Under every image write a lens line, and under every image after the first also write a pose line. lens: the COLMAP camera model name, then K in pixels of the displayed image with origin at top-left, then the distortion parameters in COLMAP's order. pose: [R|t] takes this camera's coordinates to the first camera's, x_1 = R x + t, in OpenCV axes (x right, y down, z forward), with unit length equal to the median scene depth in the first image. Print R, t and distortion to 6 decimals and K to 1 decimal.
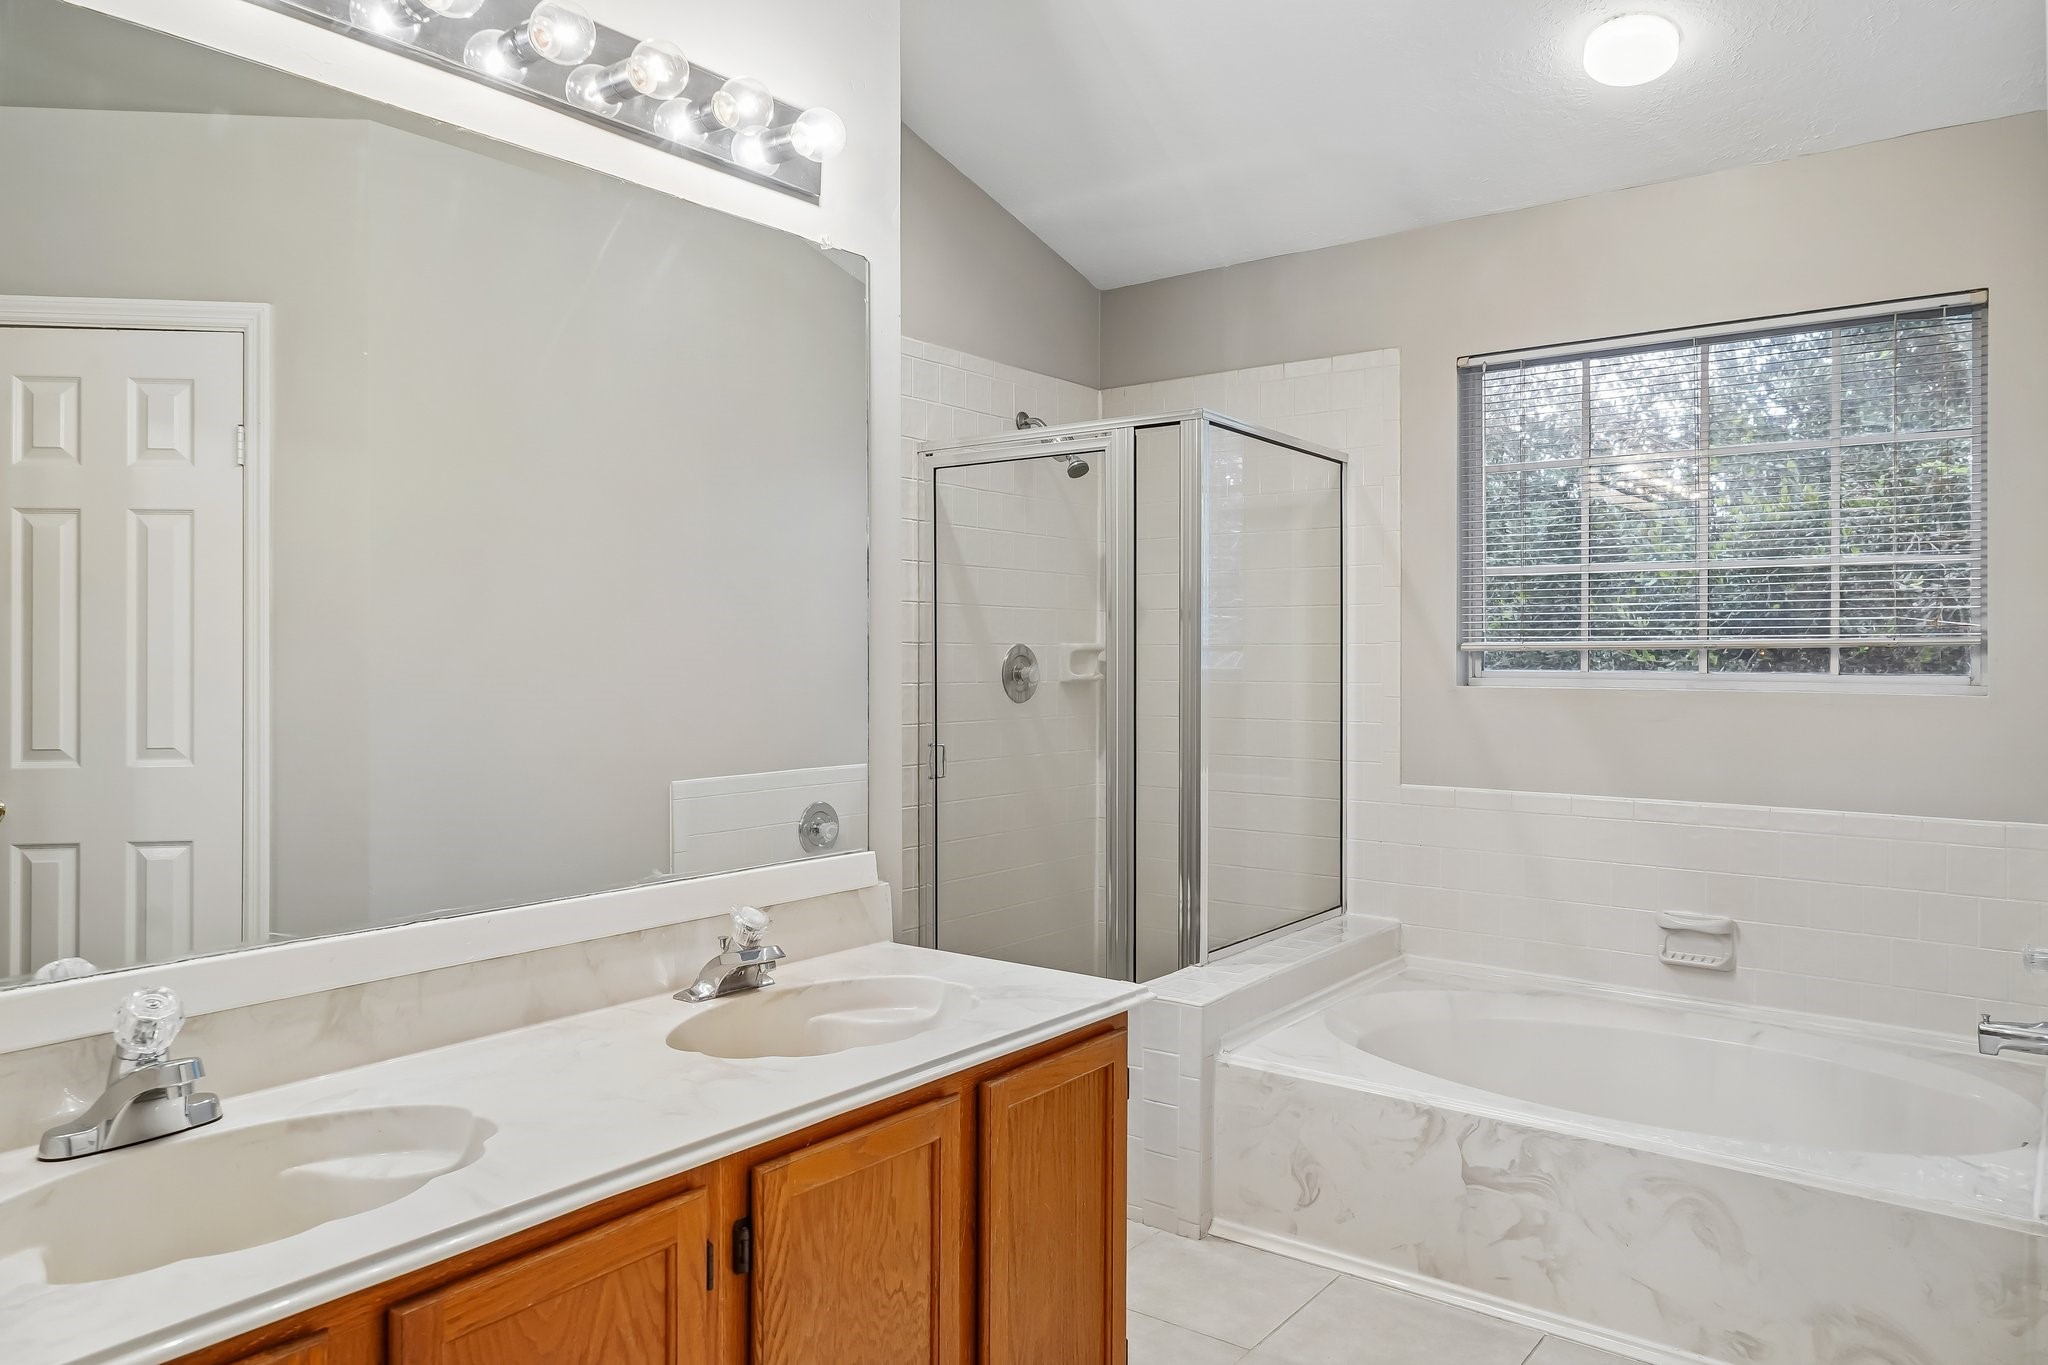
lens RADIAL K [[1429.6, 0, 1022.5], [0, 1429.6, 664.9], [0, 0, 1]] dist [0.005166, 0.001569]
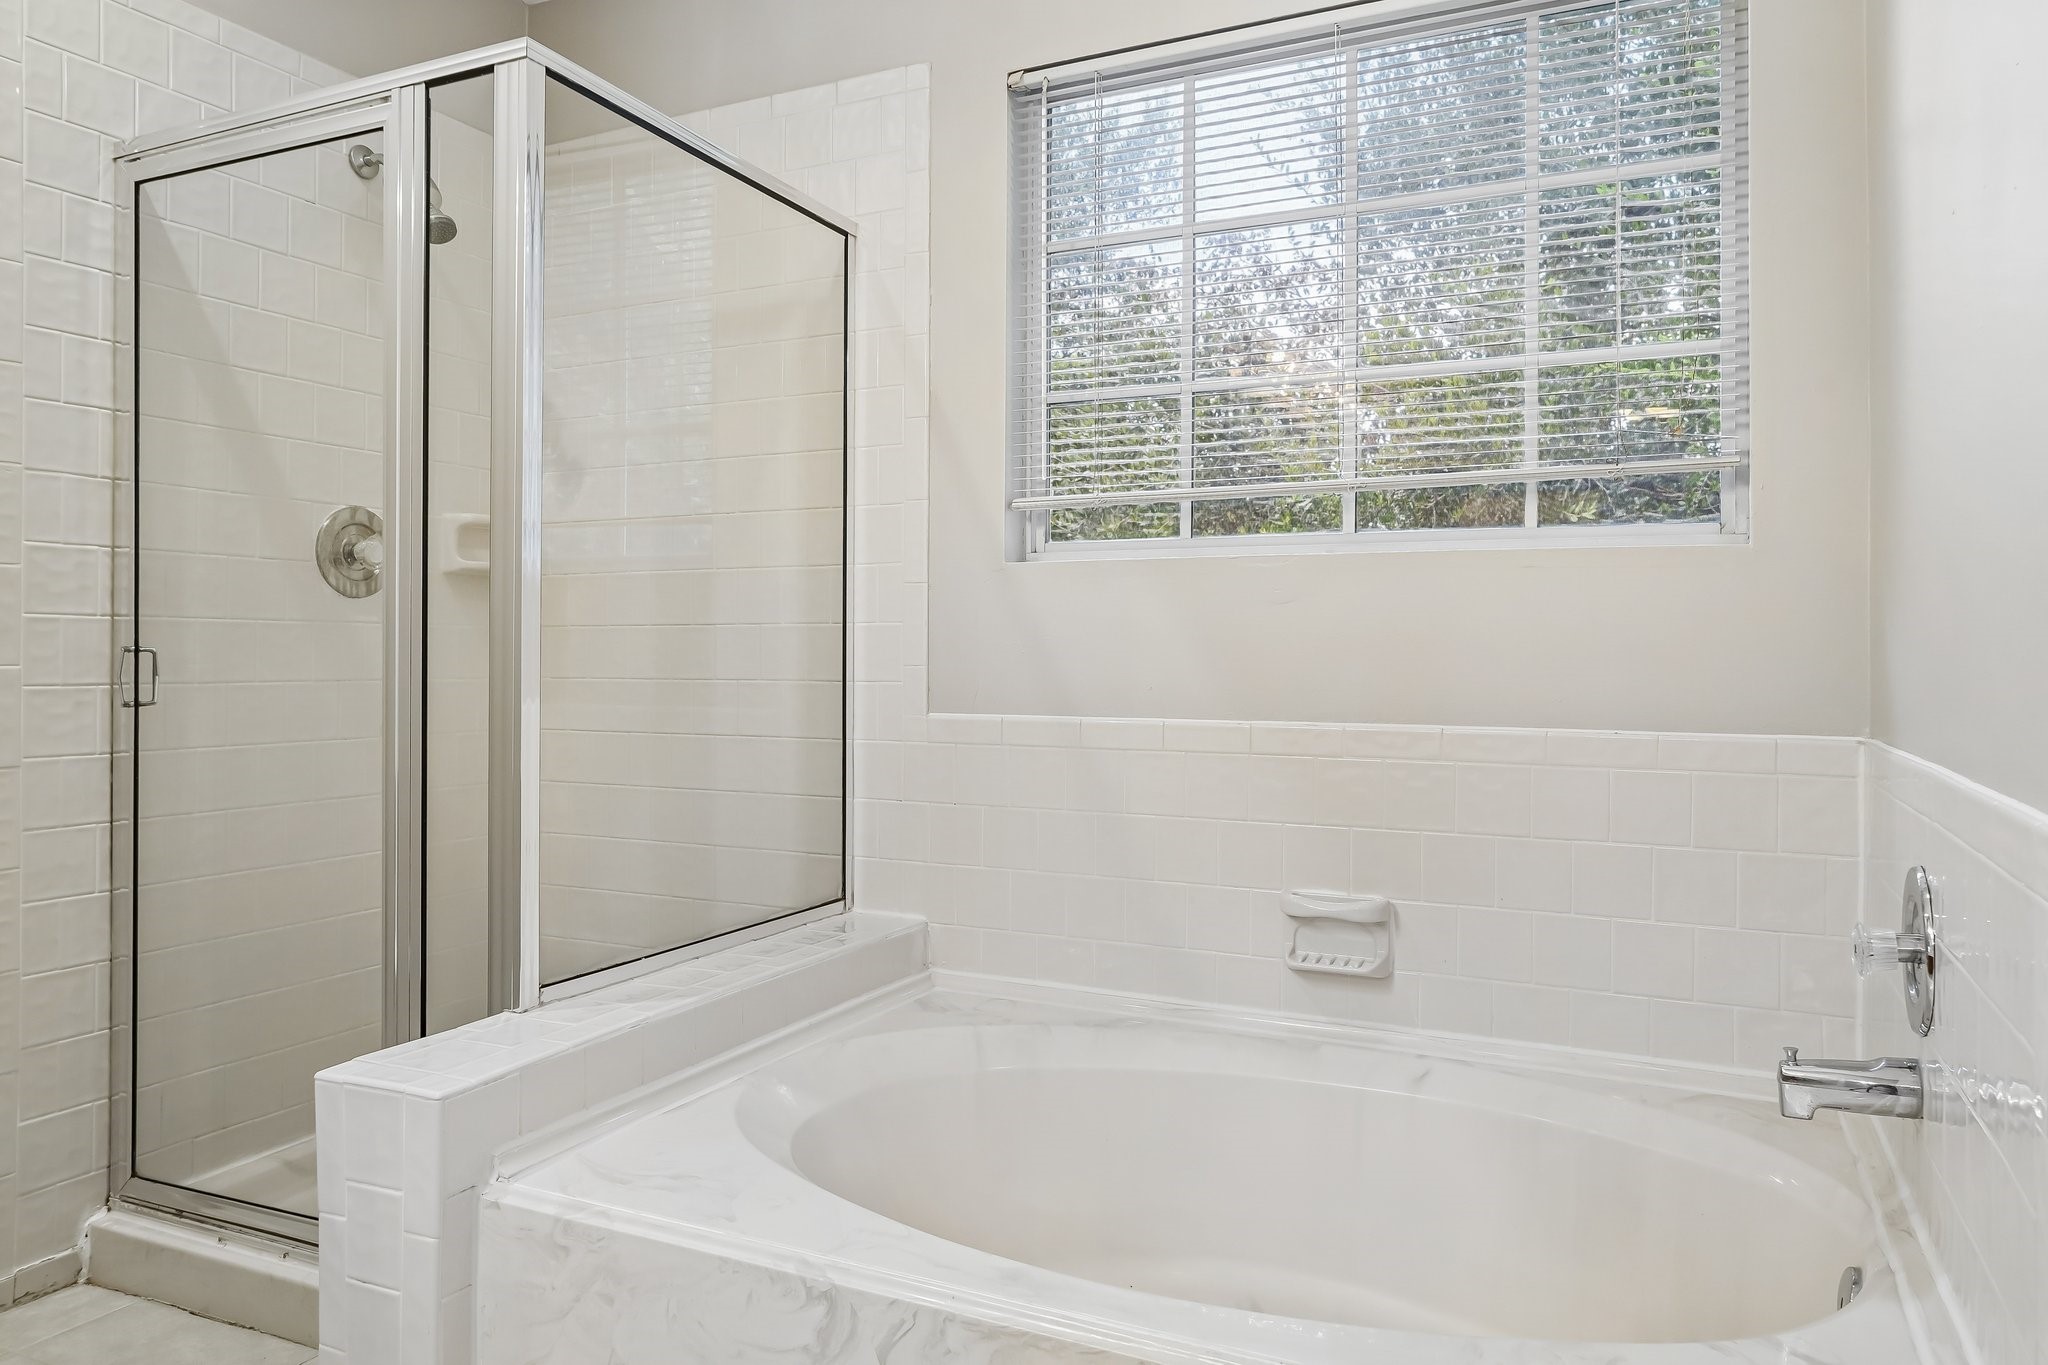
lens RADIAL K [[1375.9, 0, 1024.0], [0, 1375.9, 682.5], [0, 0, 1]] dist [-0.009576, 0.002152]
pose [[0.981756, -0.003011, 0.190123, 0.211926], [0.001928, 0.999981, 0.005883, 0.074284], [-0.190137, -0.005409, 0.981743, 0.413662]]
